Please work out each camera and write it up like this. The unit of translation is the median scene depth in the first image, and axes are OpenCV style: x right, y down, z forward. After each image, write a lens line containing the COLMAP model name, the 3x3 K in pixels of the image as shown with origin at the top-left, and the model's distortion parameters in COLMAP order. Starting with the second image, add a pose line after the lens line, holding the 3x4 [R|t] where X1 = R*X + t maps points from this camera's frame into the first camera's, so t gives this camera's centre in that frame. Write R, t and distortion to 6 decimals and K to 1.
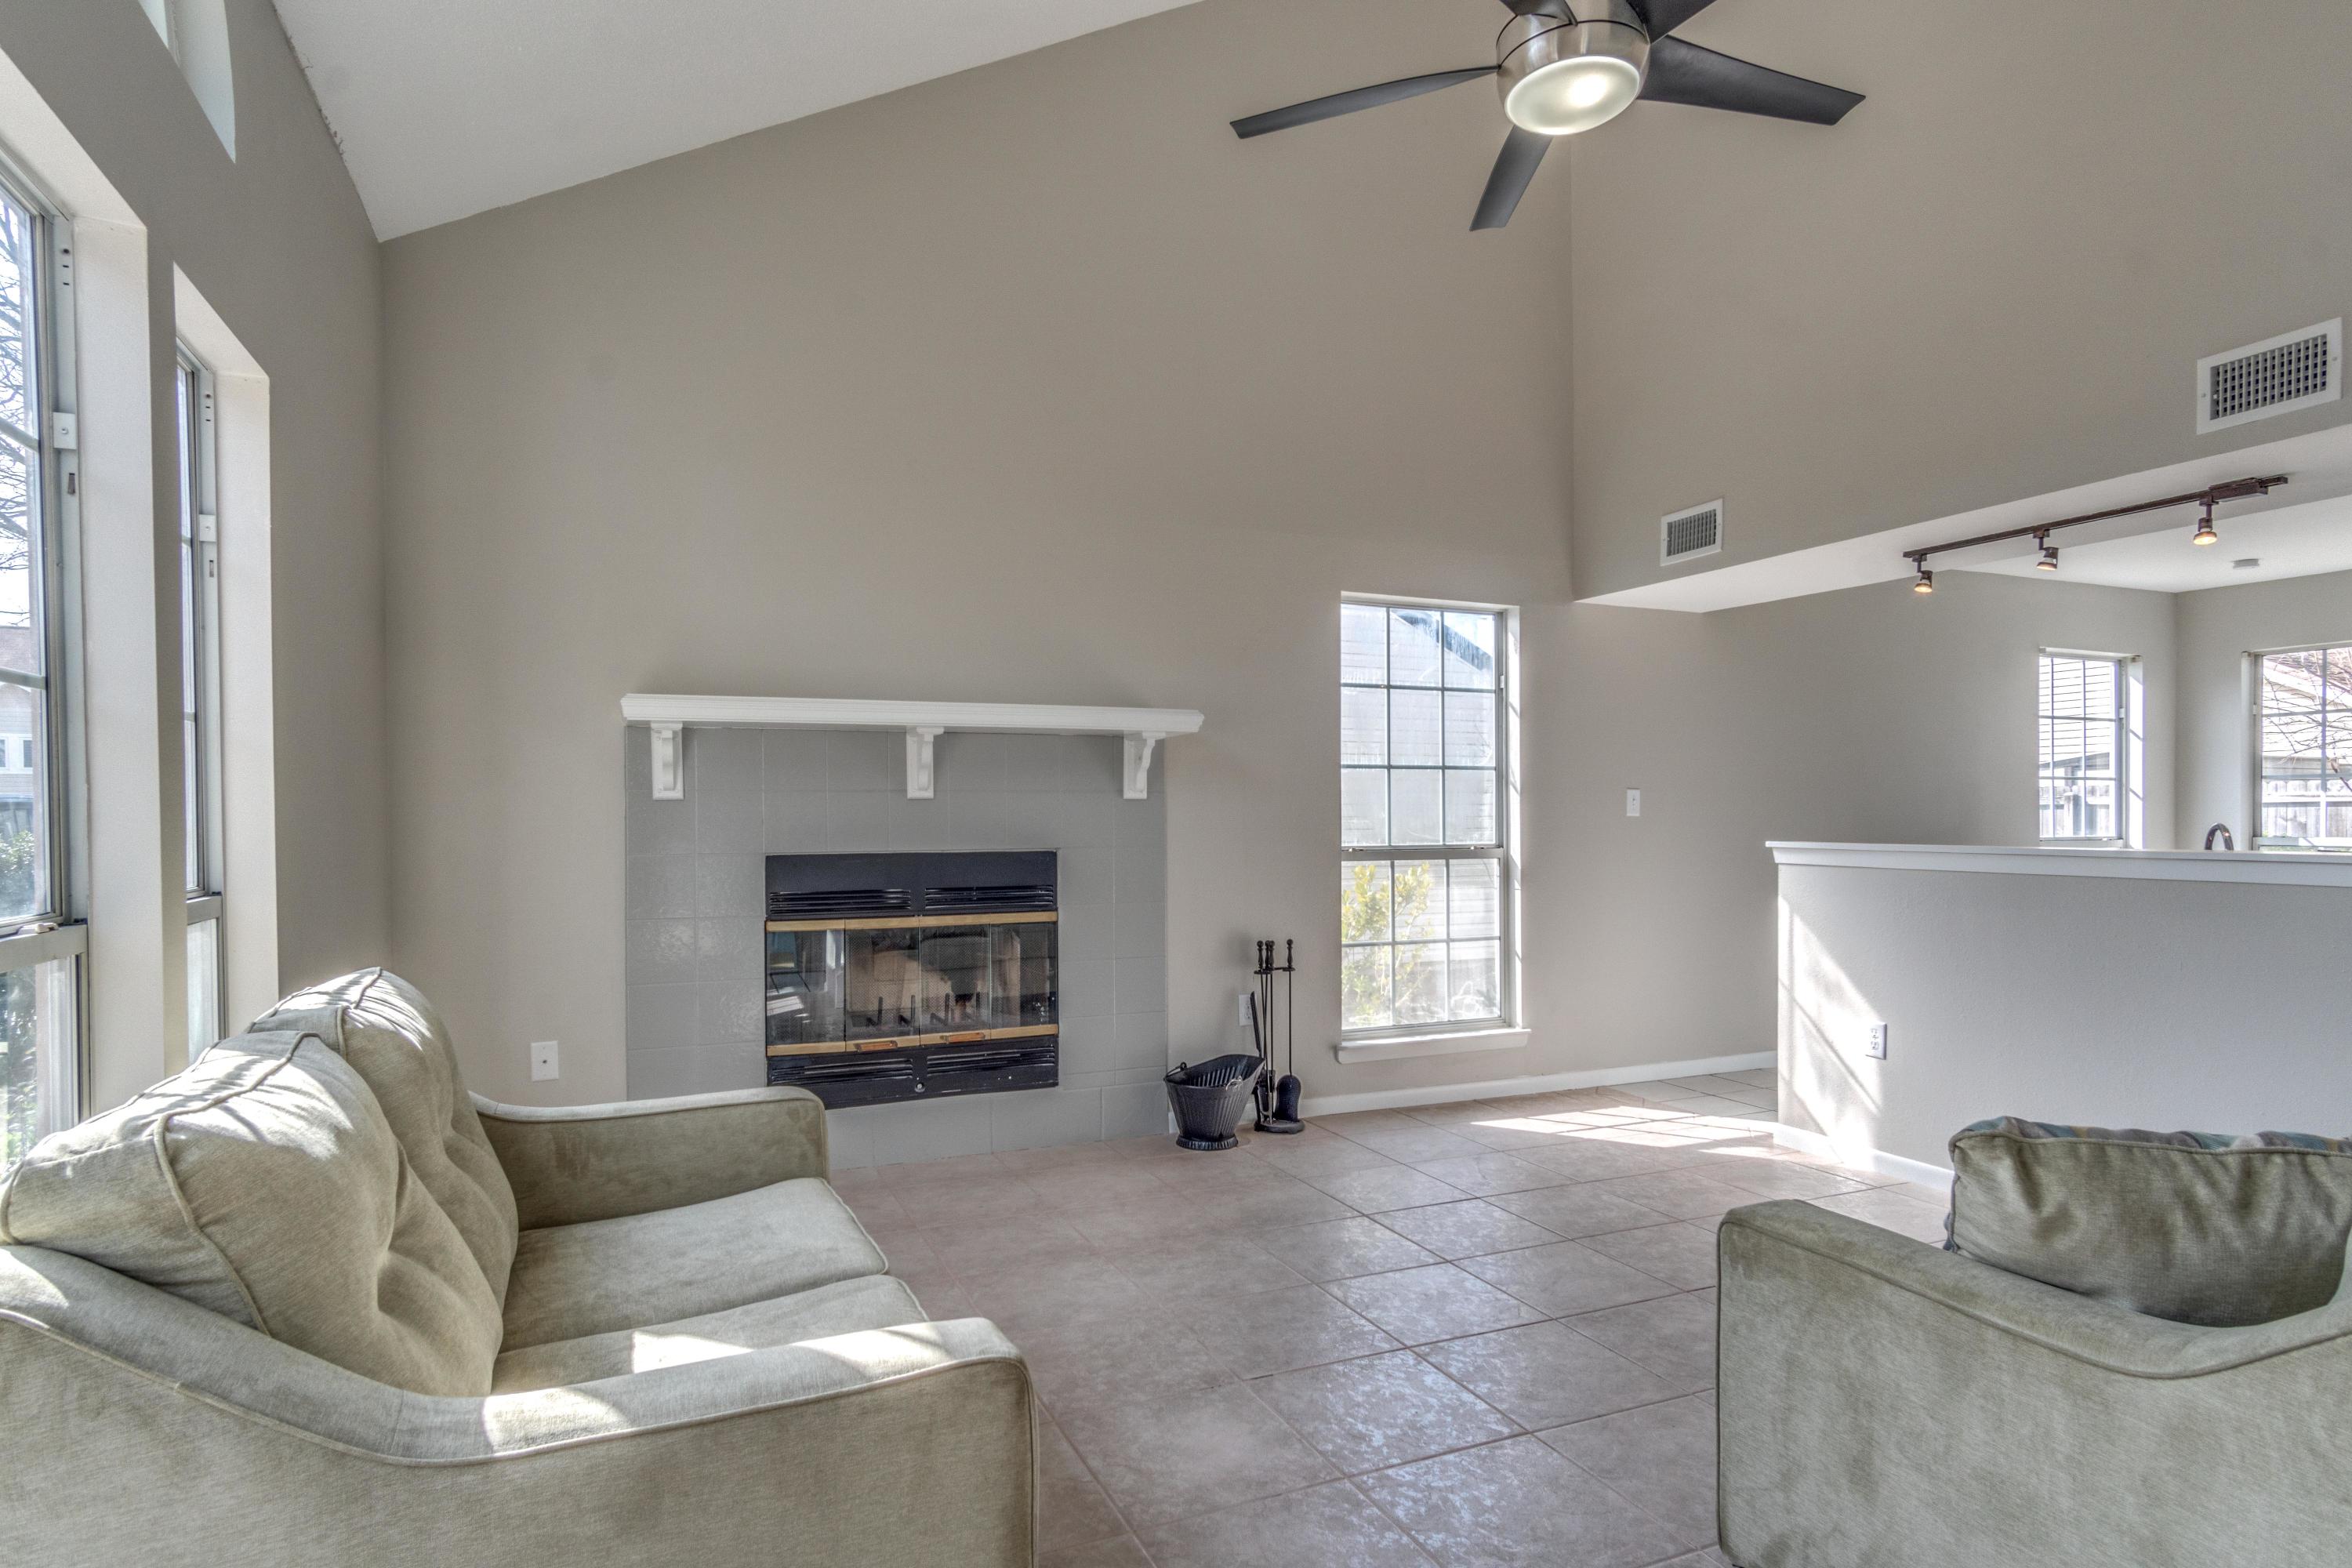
lens RADIAL K [[1244.2, 0, 1175.7], [0, 1244.2, 793.7], [0, 0, 1]] dist [0.002292, 0.004216]
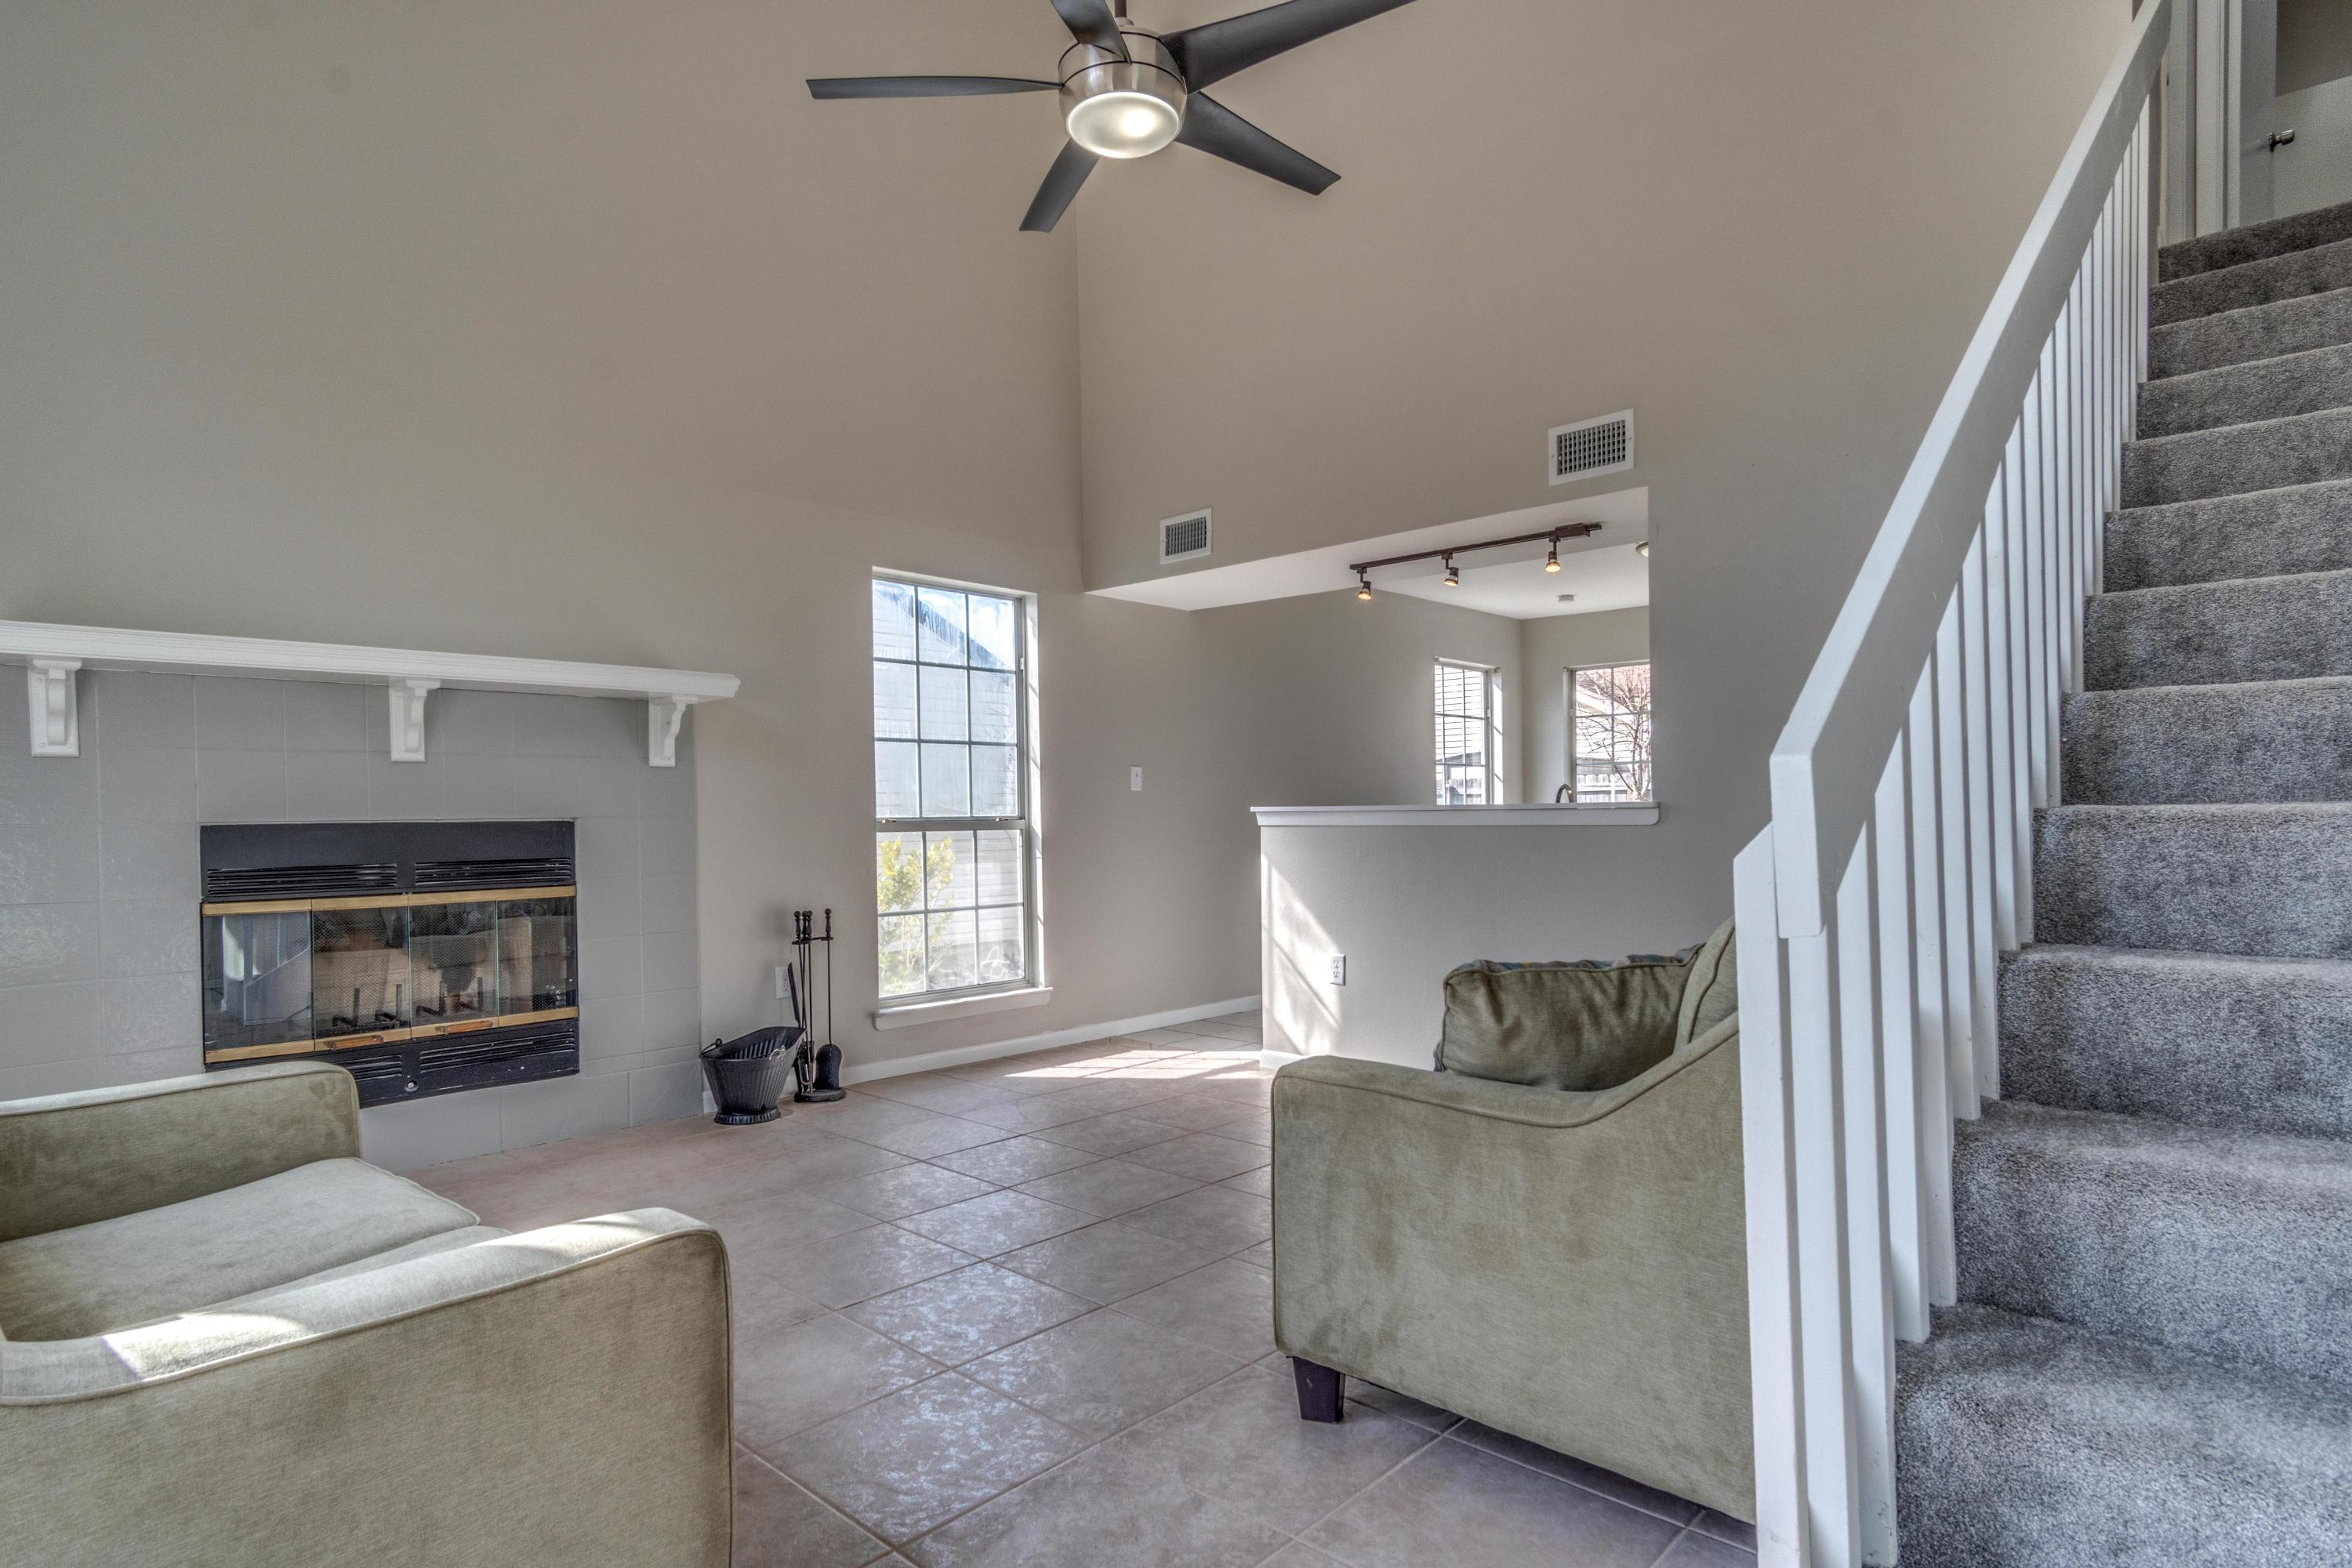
lens RADIAL K [[1244.2, 0, 1177.7], [0, 1244.2, 784.1], [0, 0, 1]] dist [0.002292, 0.004216]
pose [[0.915594, -0.003037, 0.402091, -0.081087], [0.006720, 0.999947, -0.007749, 0.041376], [-0.402047, 0.009797, 0.915567, -0.043122]]
